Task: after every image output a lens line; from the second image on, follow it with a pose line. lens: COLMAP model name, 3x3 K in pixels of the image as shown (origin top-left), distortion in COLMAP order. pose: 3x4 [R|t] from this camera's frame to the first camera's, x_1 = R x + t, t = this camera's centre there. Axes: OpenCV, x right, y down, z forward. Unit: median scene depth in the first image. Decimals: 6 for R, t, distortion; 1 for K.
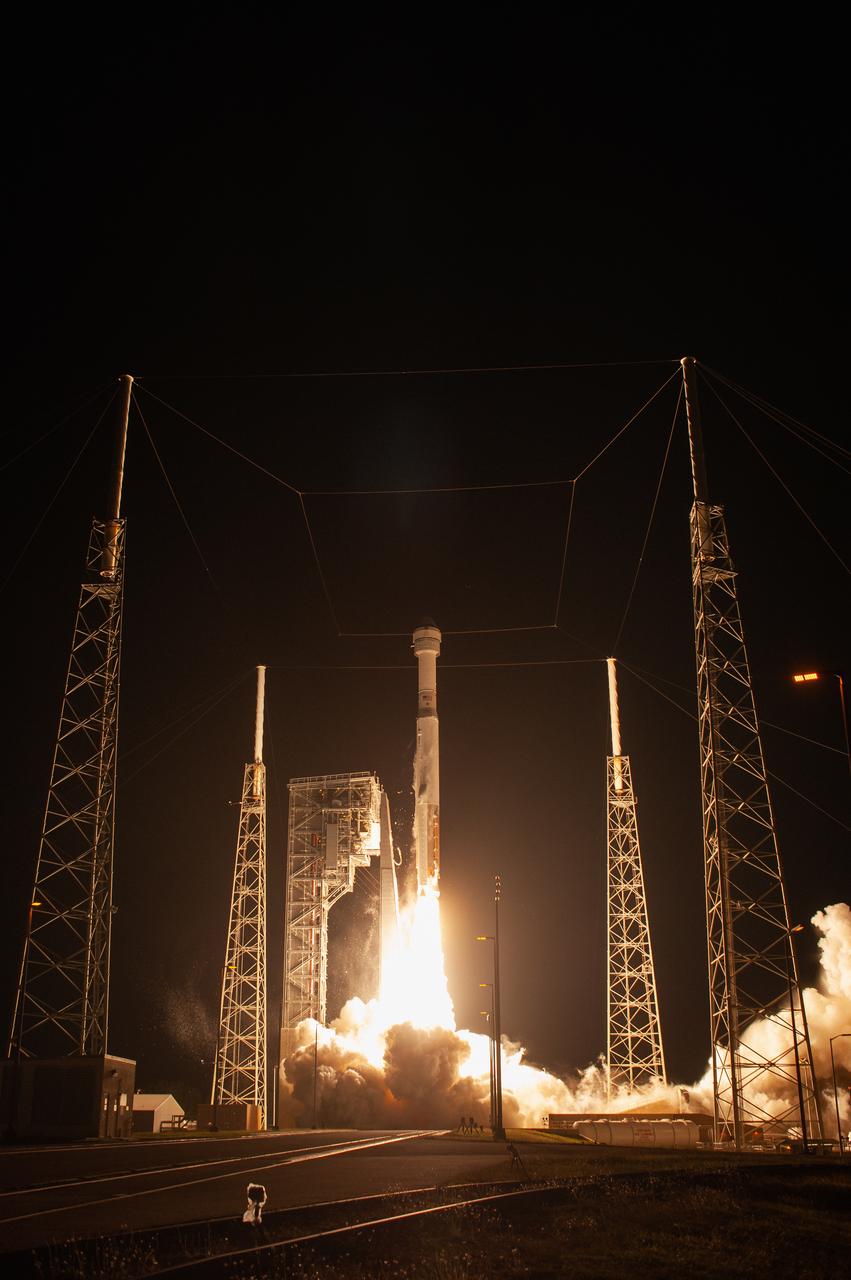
lens RADIAL K [[1232.2, 0, 421.9], [0, 1232.2, 639.2], [0, 0, 1]] dist [-0.061399, 0.000000]
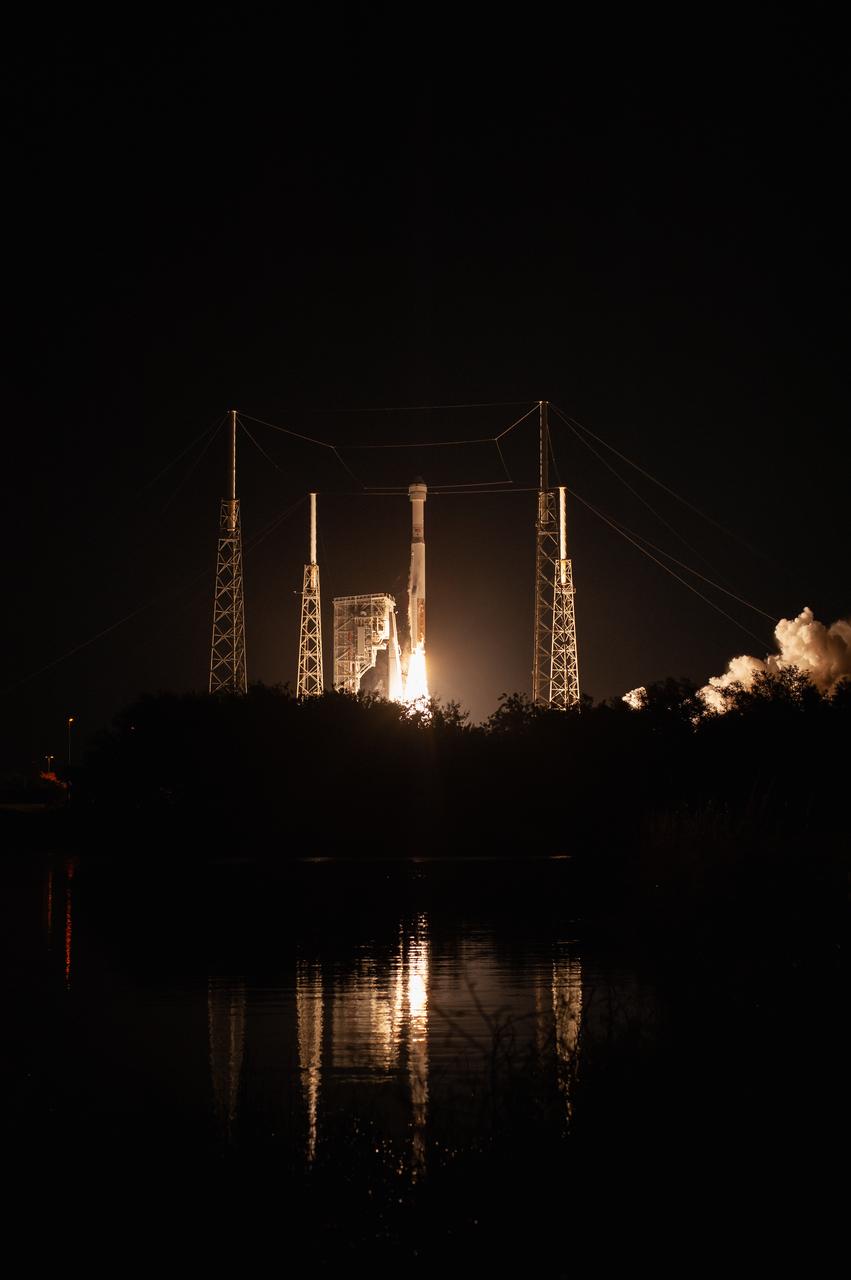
lens RADIAL K [[1232.2, 0, 423.3], [0, 1232.2, 641.1], [0, 0, 1]] dist [-0.061399, 0.000000]
pose [[0.999000, -0.007675, -0.044043, 0.069230], [0.018154, 0.969917, 0.242756, -0.192506], [0.040855, -0.243313, 0.969087, -0.491348]]
